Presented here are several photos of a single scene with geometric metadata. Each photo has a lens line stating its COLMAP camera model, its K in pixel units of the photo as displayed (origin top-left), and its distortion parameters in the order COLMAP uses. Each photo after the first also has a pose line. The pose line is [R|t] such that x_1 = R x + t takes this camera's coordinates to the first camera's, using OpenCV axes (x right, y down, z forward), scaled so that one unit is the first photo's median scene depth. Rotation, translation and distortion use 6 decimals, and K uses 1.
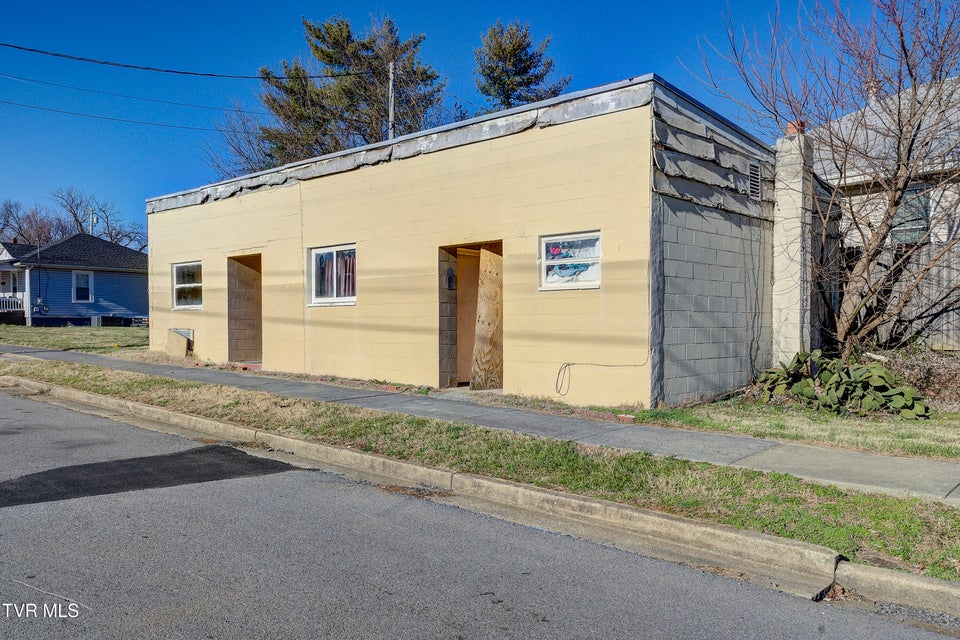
lens RADIAL K [[734.9, 0, 479.0], [0, 734.9, 321.1], [0, 0, 1]] dist [0.010569, 0.000929]
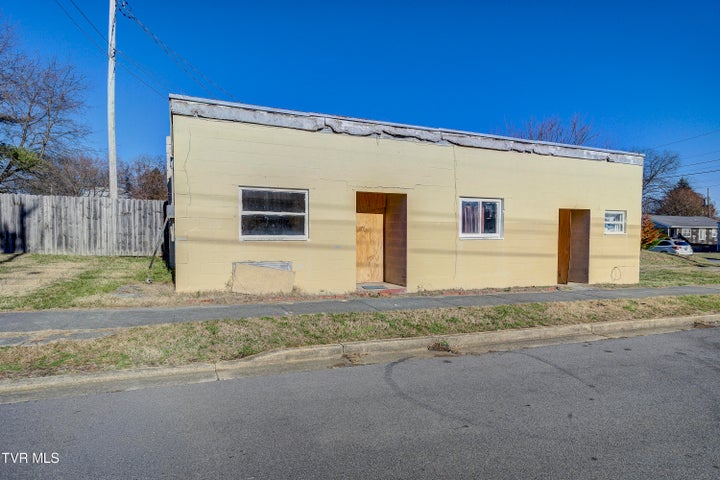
lens RADIAL K [[410.9, 0, 359.9], [0, 410.9, 242.1], [0, 0, 1]] dist [-0.001913, -0.000217]
pose [[0.422921, -0.007820, 0.906133, -1.034729], [-0.002708, 0.999947, 0.009893, -0.024070], [-0.906163, -0.006637, 0.422878, 0.884471]]
